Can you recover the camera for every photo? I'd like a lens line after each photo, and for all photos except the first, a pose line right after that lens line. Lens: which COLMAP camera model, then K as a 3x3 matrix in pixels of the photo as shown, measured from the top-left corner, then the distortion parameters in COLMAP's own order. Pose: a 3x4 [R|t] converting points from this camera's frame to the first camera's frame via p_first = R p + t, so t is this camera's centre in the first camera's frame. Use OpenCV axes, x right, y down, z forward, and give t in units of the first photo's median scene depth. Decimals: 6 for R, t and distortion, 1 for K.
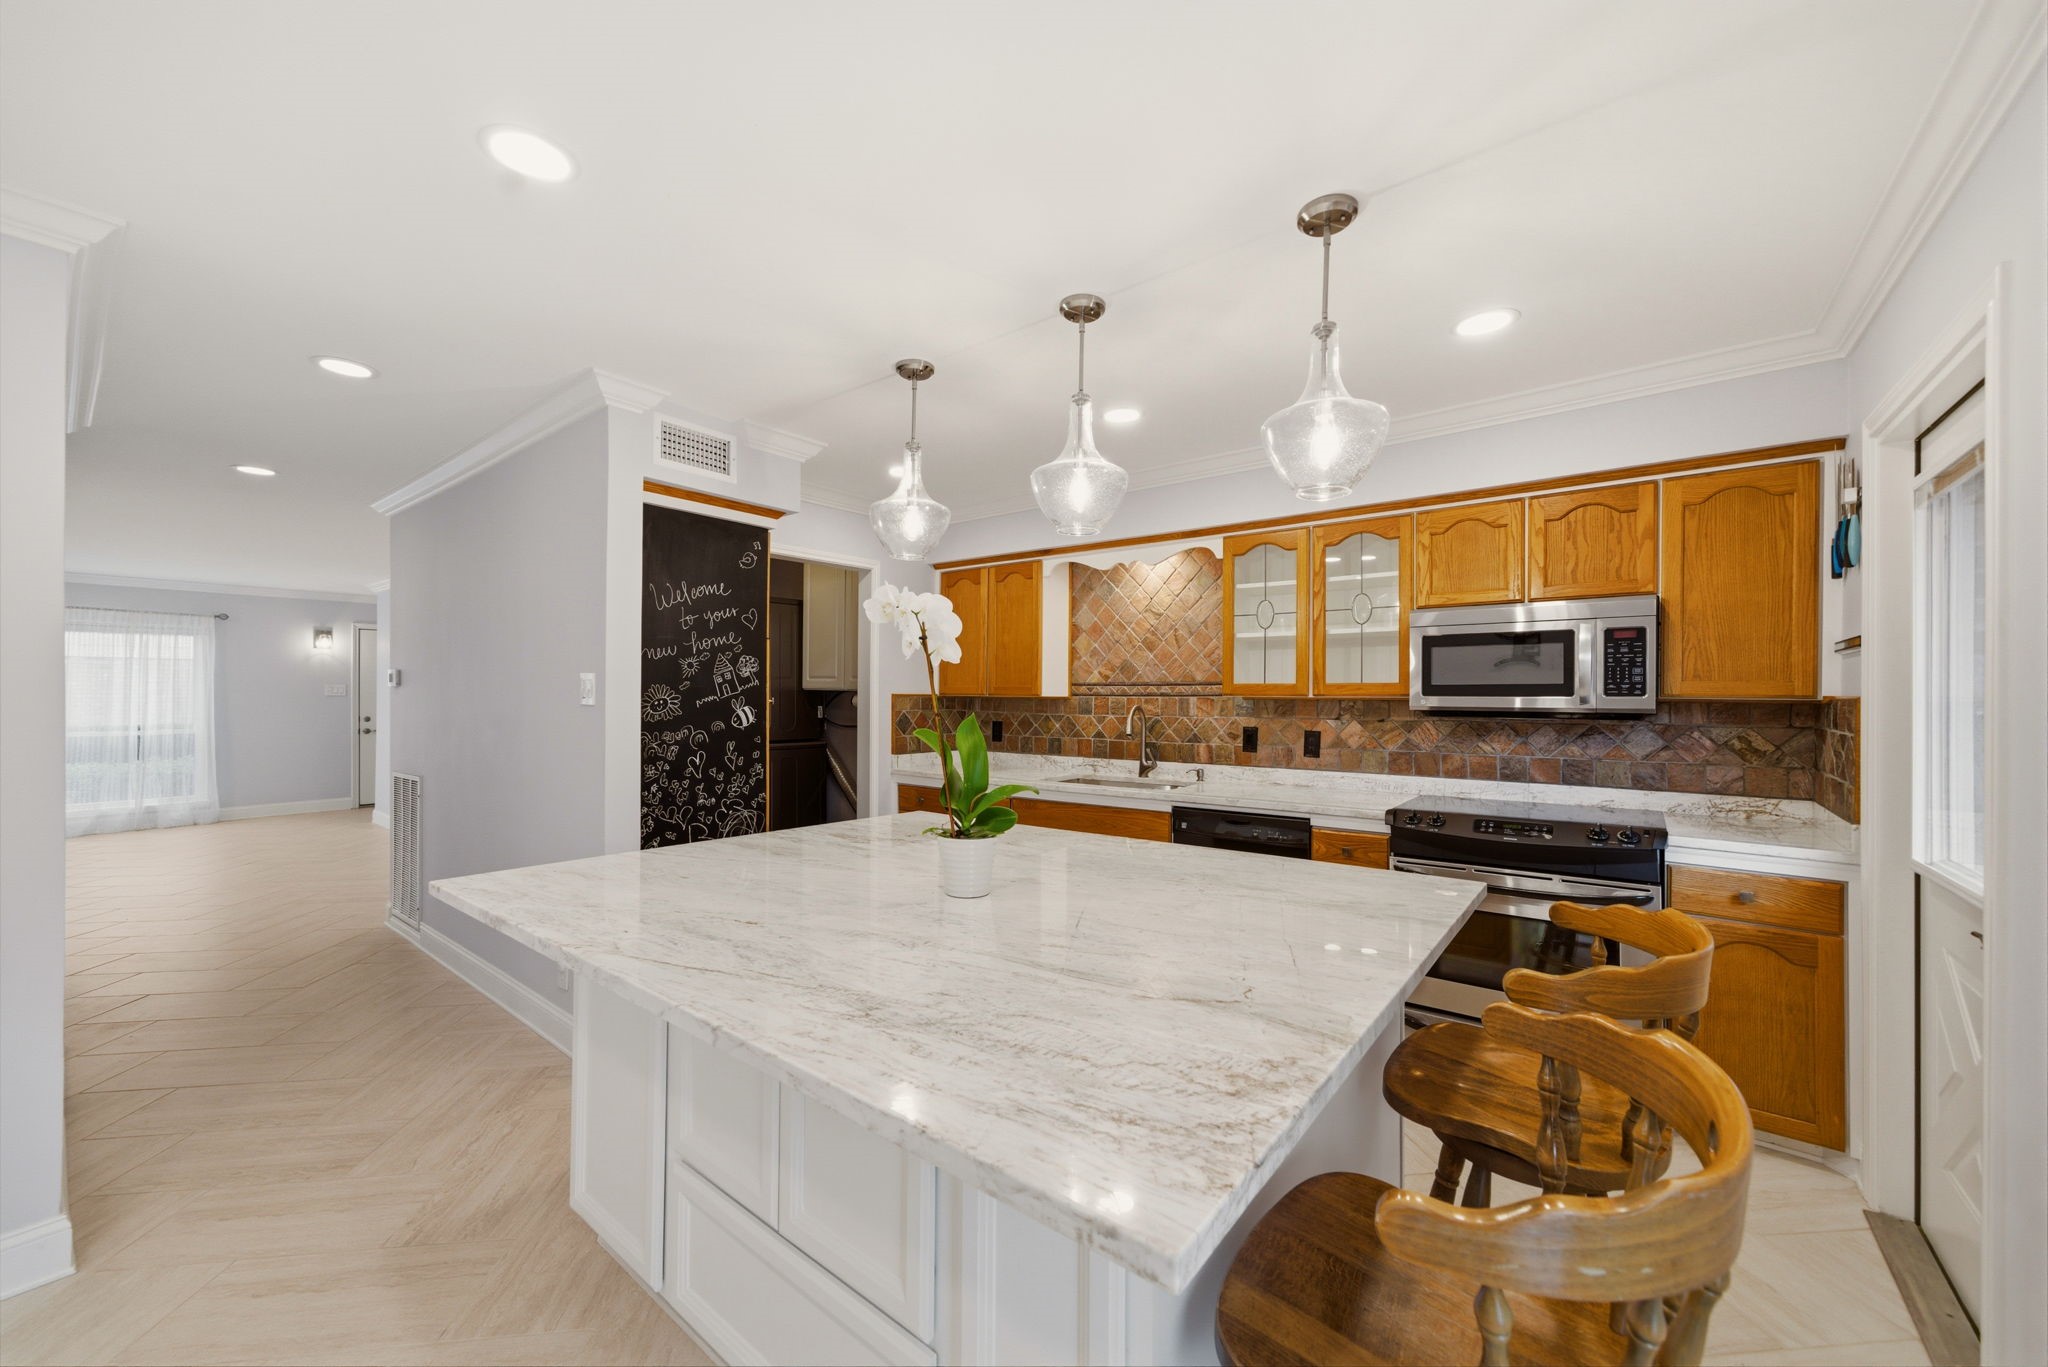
lens RADIAL K [[771.5, 0, 1006.9], [0, 771.5, 698.7], [0, 0, 1]] dist [0.006240, 0.000715]
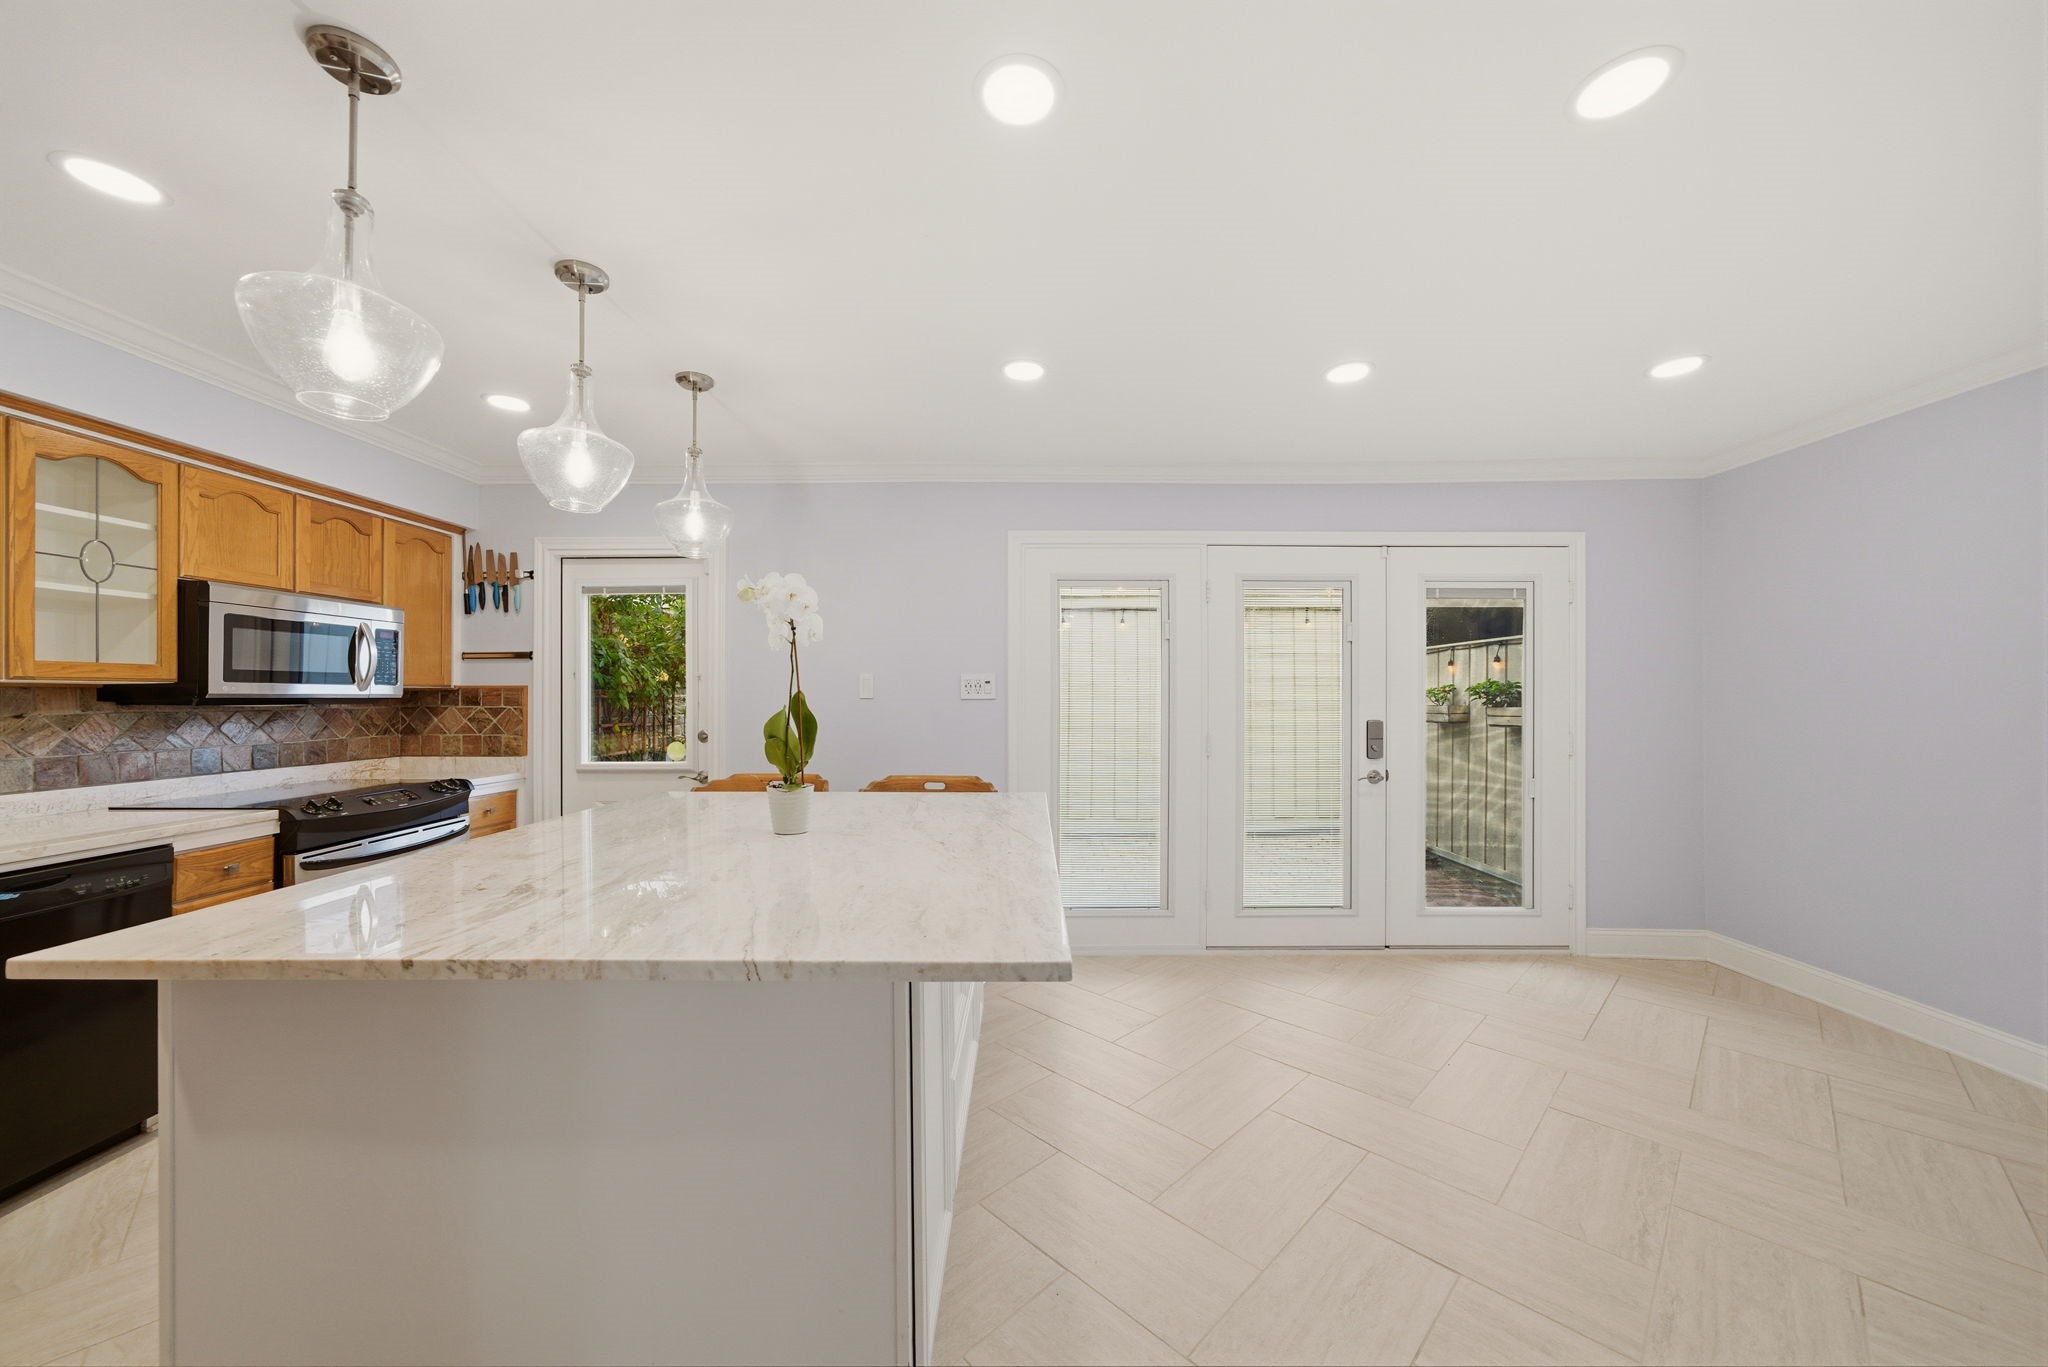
lens RADIAL K [[771.5, 0, 1017.4], [0, 771.5, 693.6], [0, 0, 1]] dist [0.006240, 0.000715]
pose [[-0.613832, 0.000067, 0.789437, -0.675351], [0.002980, 0.999993, 0.002233, 0.009981], [-0.789431, 0.003723, -0.613828, 0.781550]]
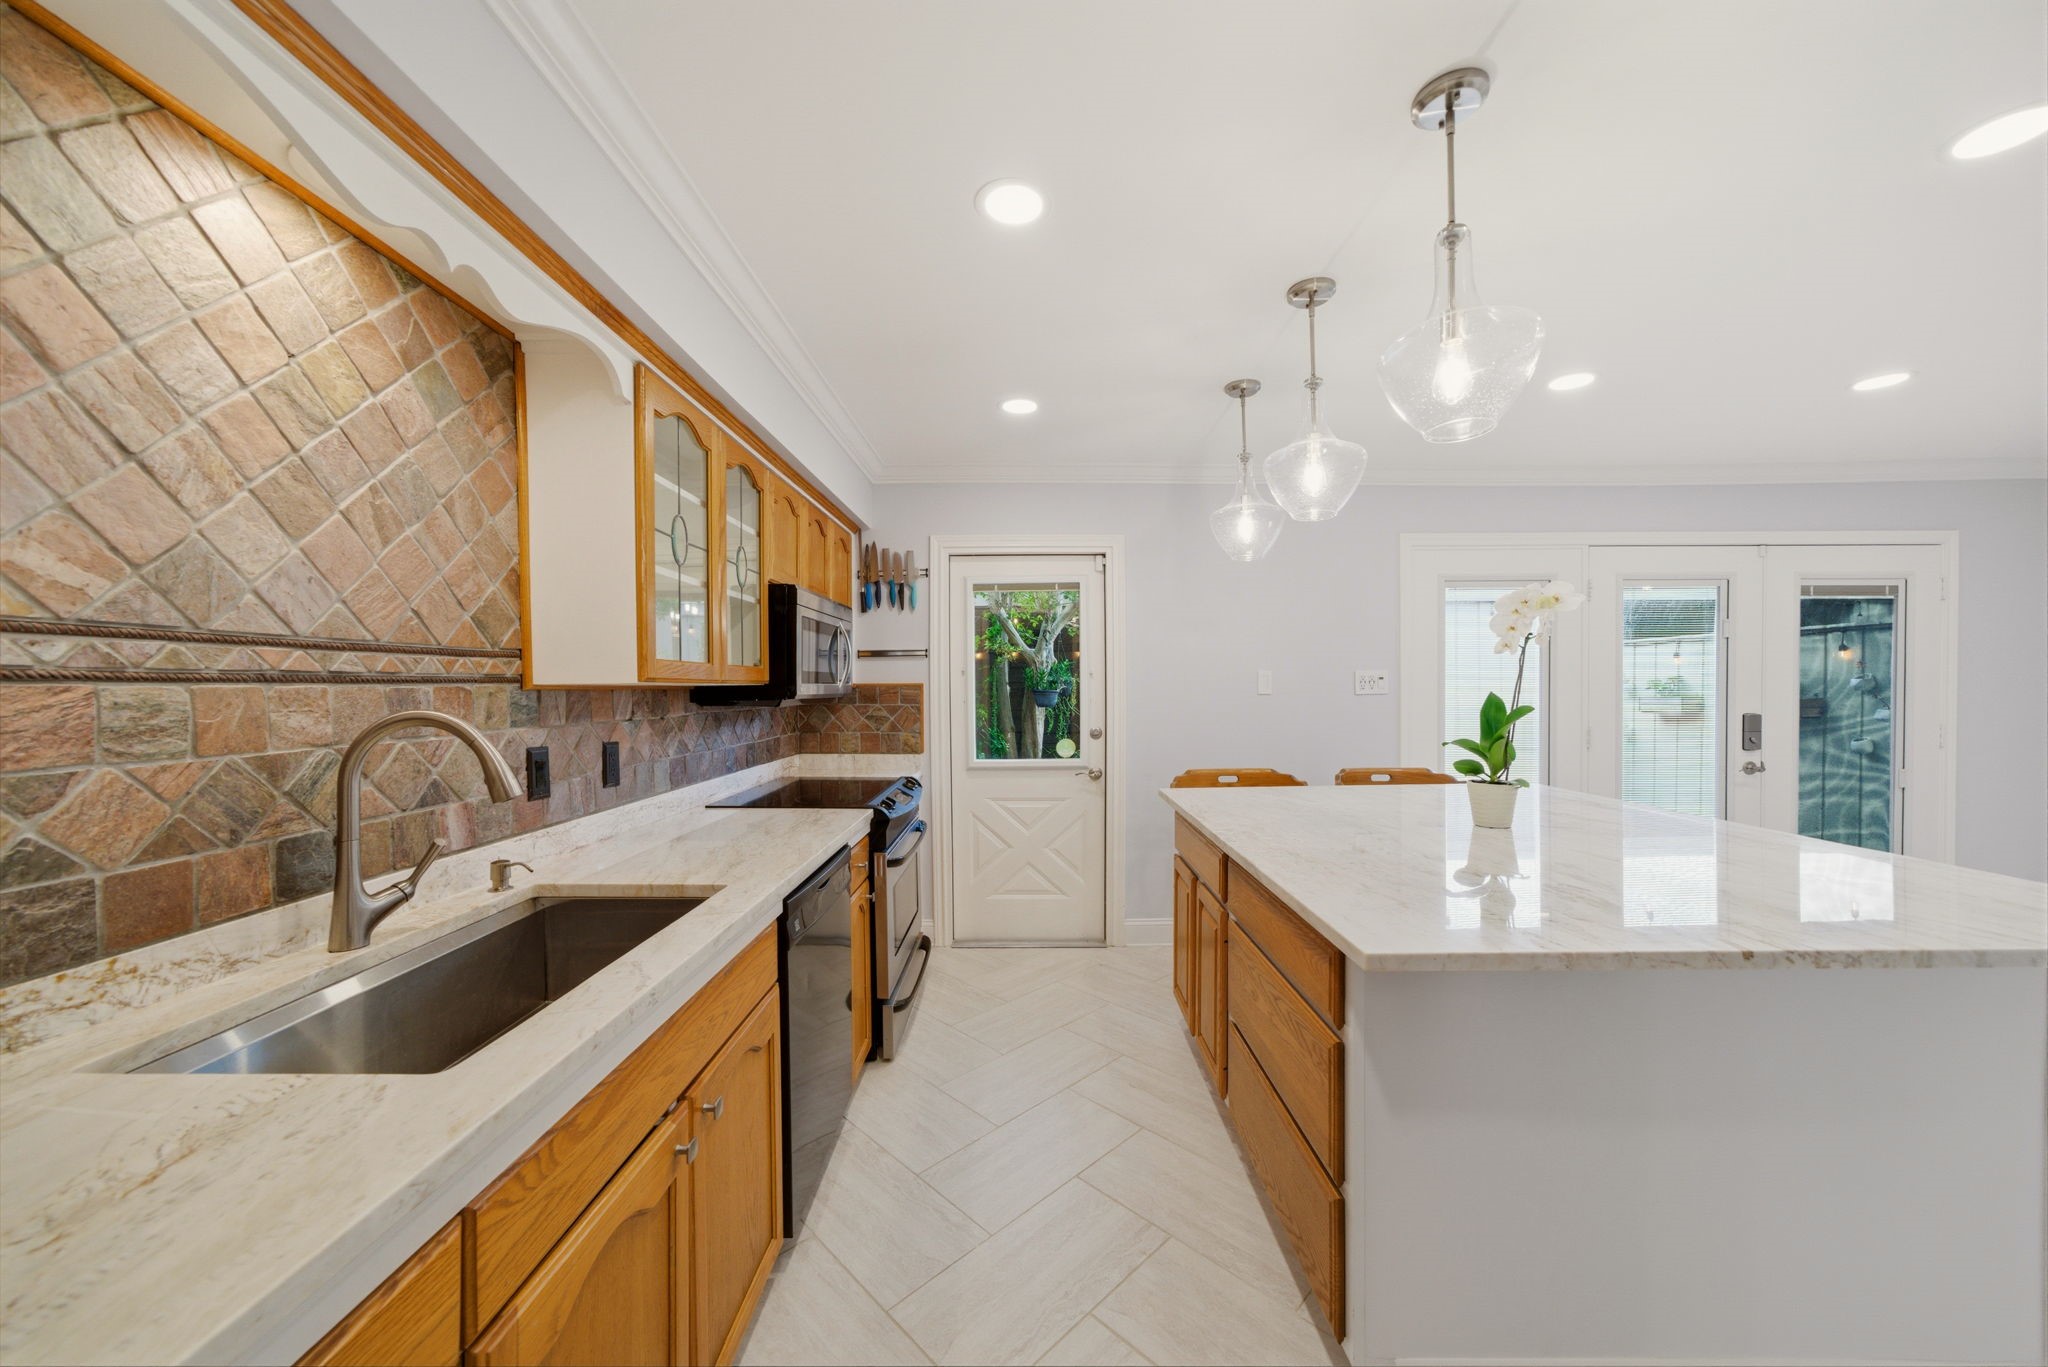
lens RADIAL K [[771.5, 0, 1035.4], [0, 771.5, 684.1], [0, 0, 1]] dist [0.006240, 0.000715]
pose [[-0.636060, 0.004169, 0.771628, -0.298919], [0.008001, 0.999967, 0.001193, -0.000793], [-0.771598, 0.006933, -0.636072, 1.285211]]
